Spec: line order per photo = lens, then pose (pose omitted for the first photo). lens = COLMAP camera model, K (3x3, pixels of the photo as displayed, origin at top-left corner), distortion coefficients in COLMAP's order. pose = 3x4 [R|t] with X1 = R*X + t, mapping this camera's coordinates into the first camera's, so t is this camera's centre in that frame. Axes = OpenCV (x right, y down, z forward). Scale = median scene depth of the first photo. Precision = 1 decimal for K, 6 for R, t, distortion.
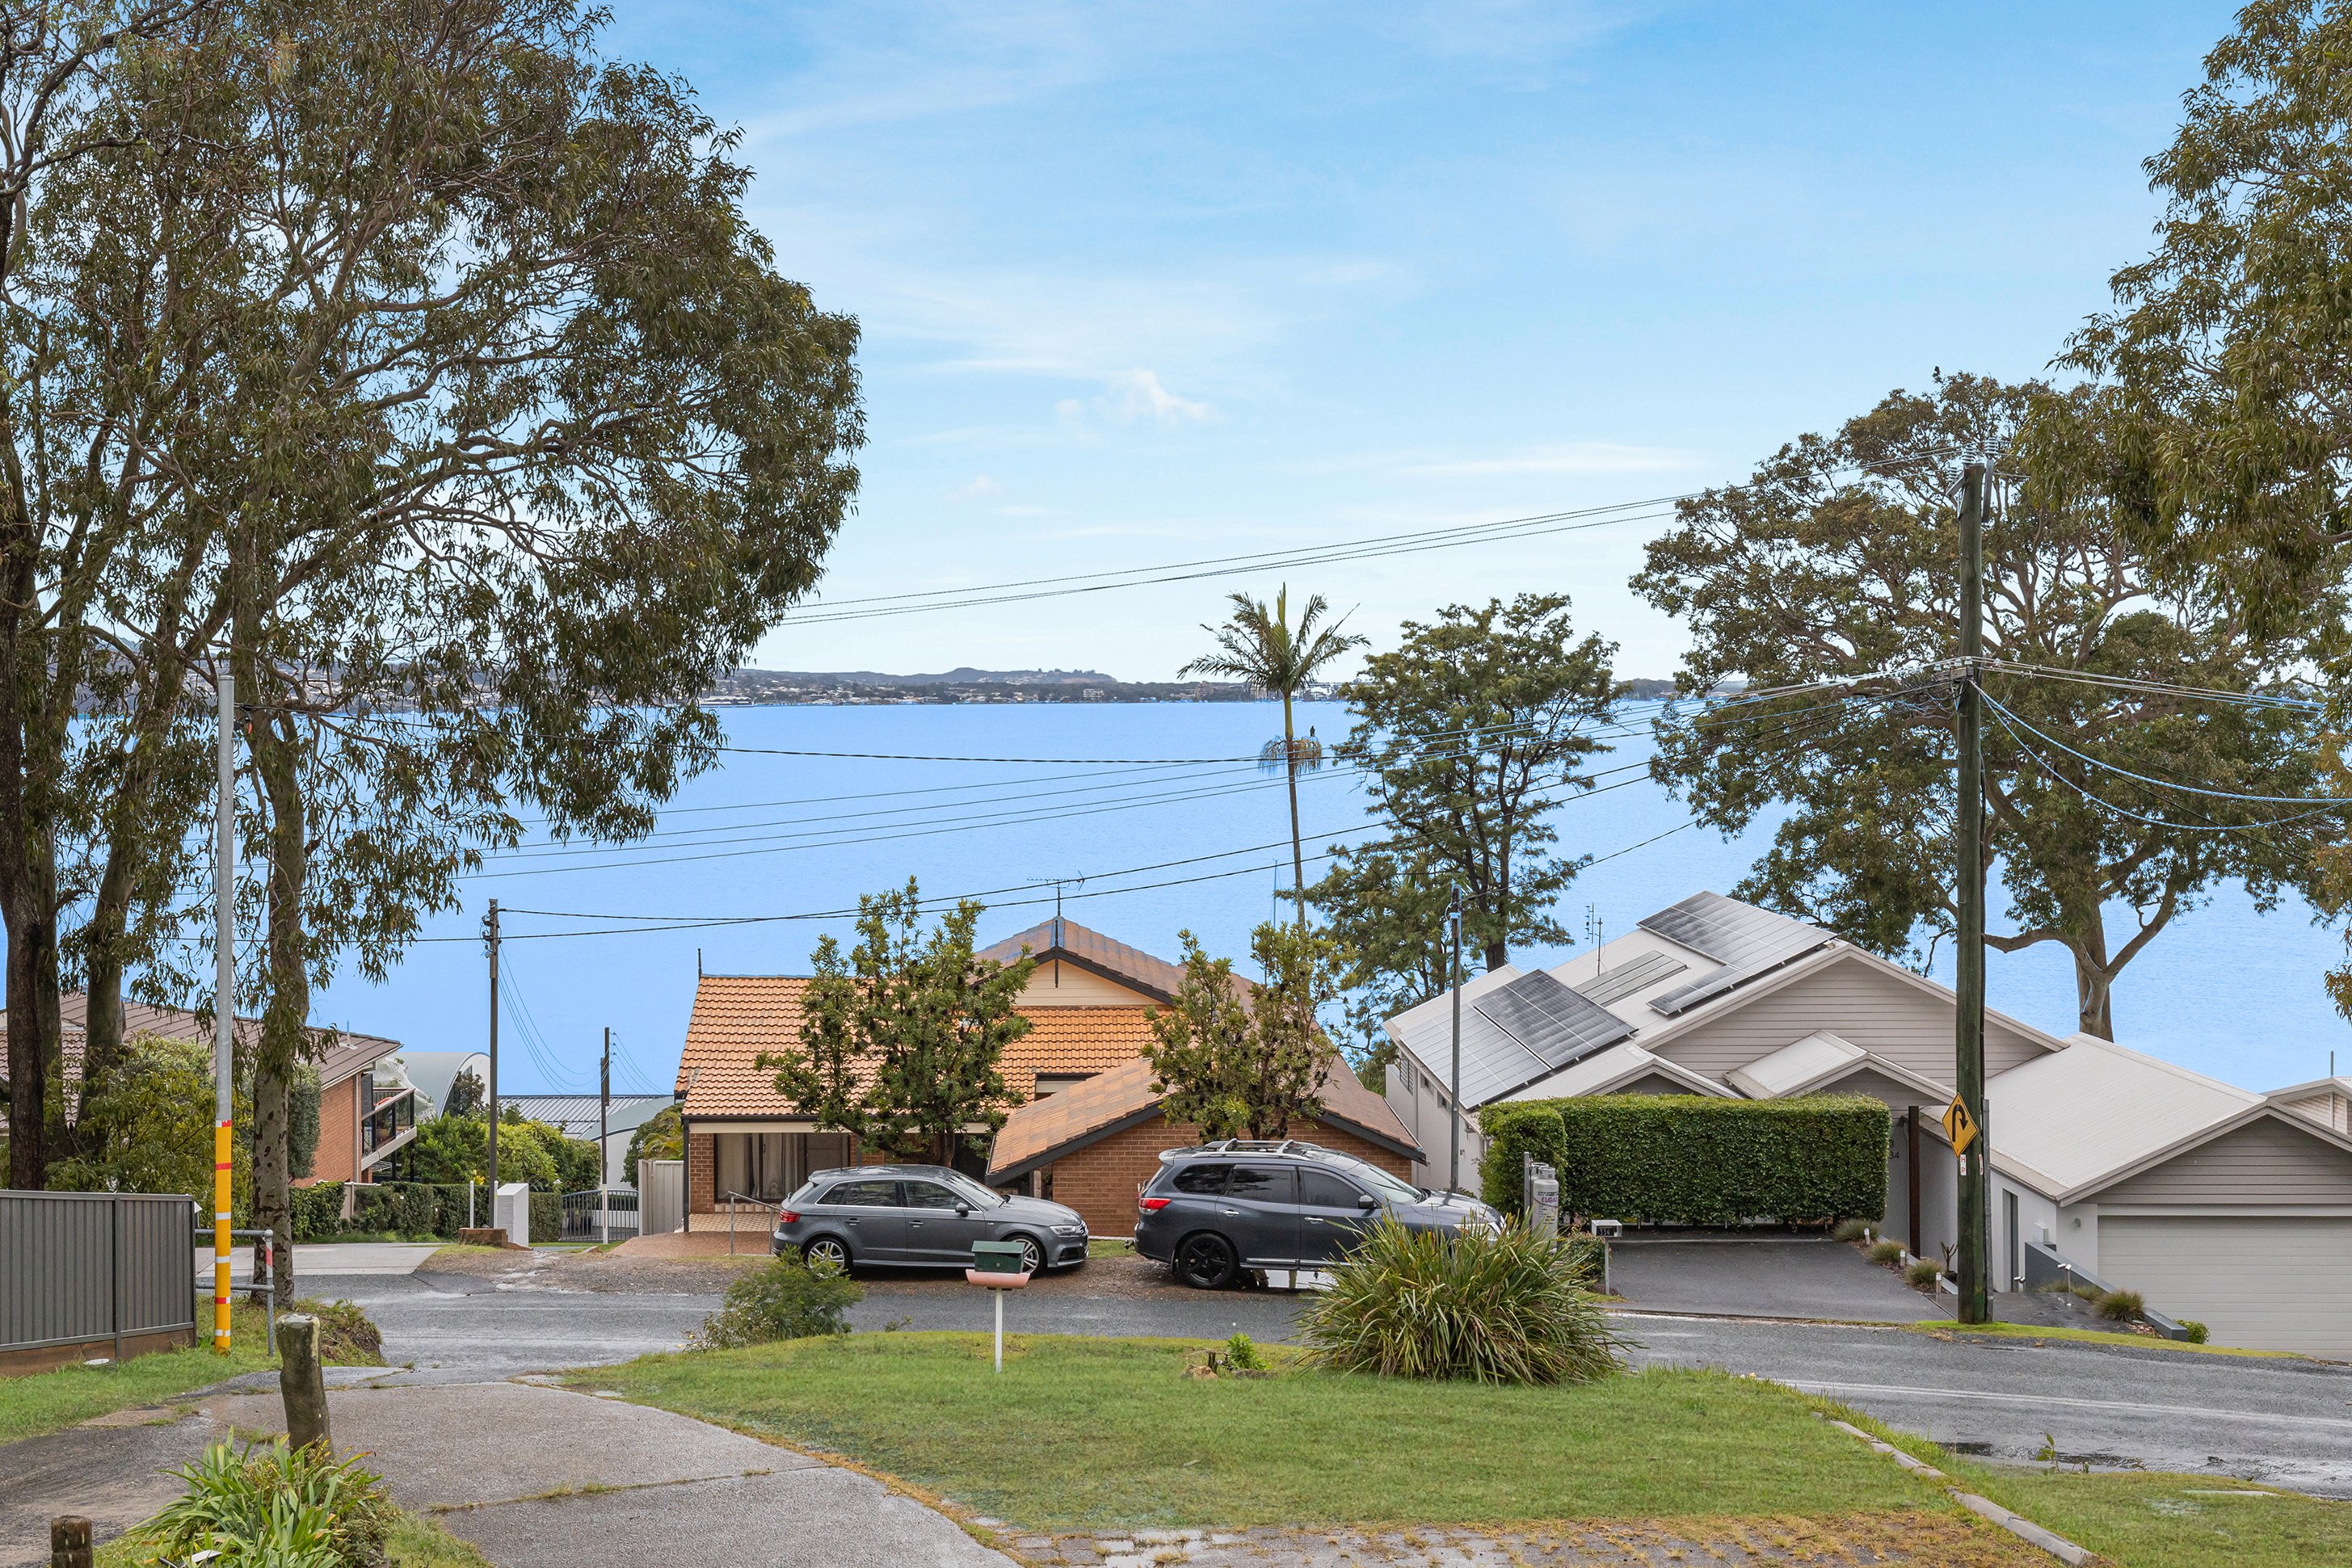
lens RADIAL K [[2662.9, 0, 1170.3], [0, 2662.9, 679.5], [0, 0, 1]] dist [0.022067, -0.010374]
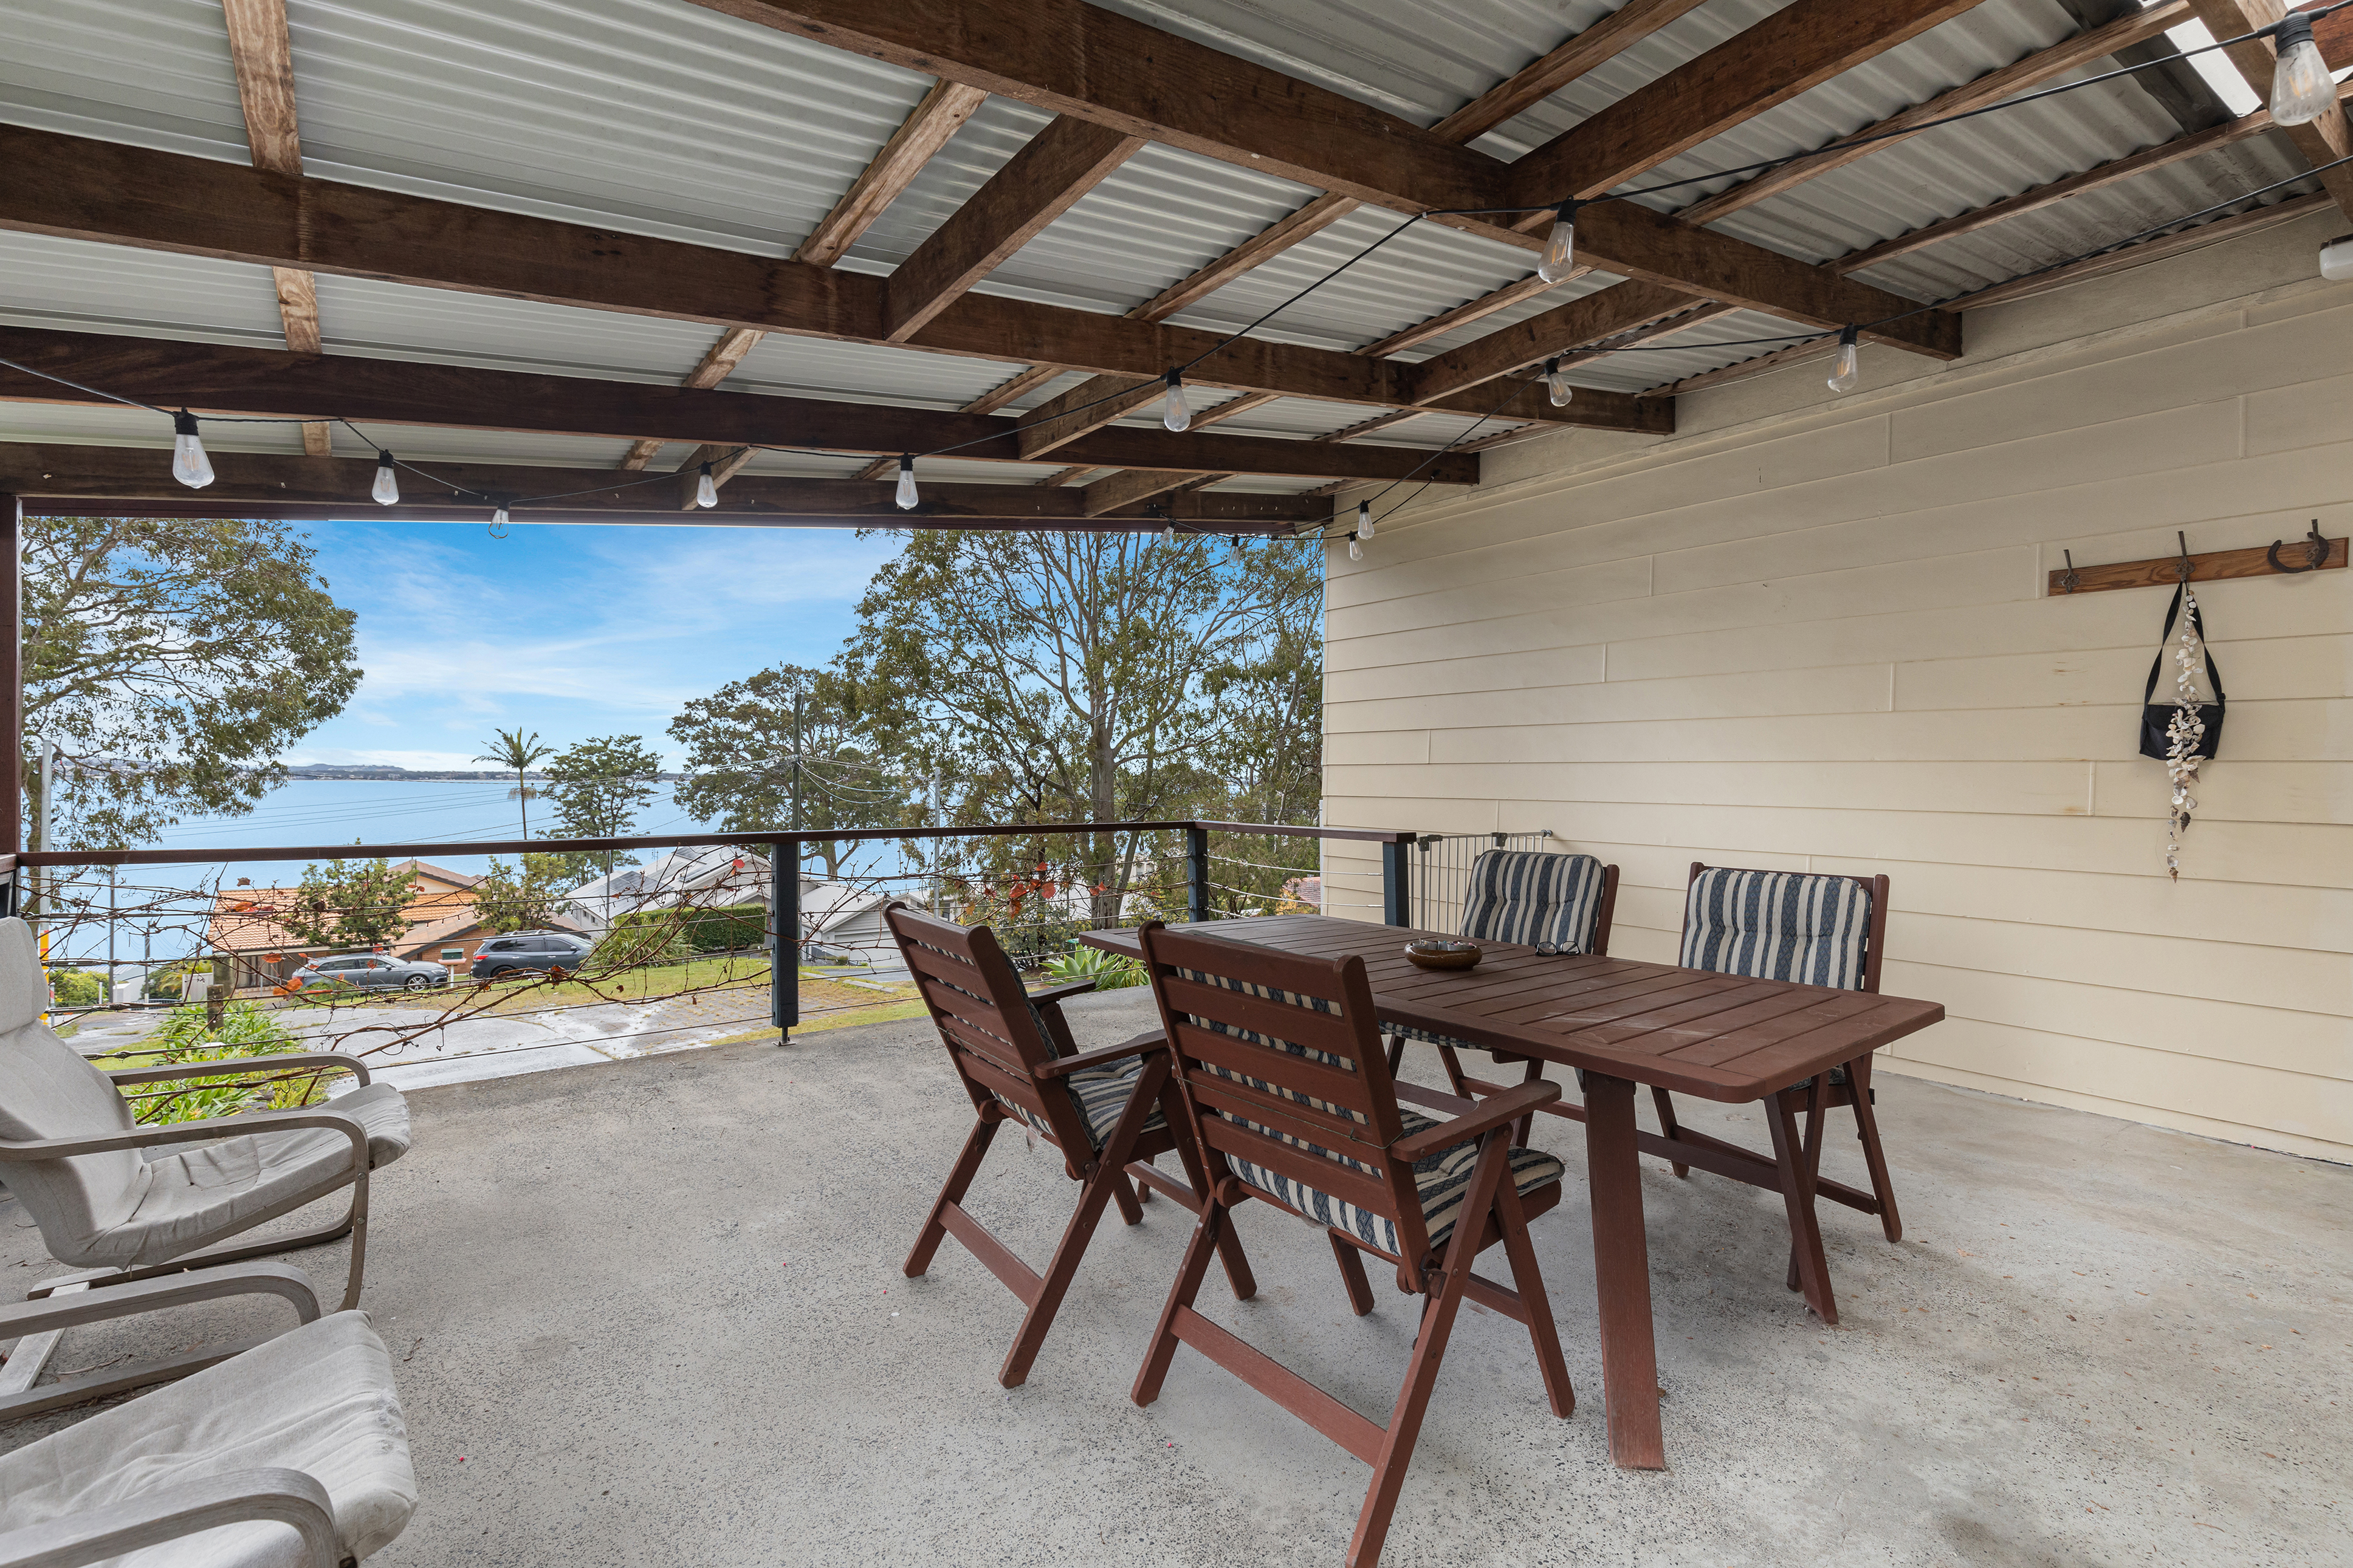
lens RADIAL K [[1087.4, 0, 1176.5], [0, 1087.4, 784.0], [0, 0, 1]] dist [0.002587, 0.000656]
pose [[0.798309, 0.007799, 0.602198, -0.084552], [-0.004702, 0.999966, -0.006717, 0.023664], [-0.602230, 0.002530, 0.798319, -0.214384]]
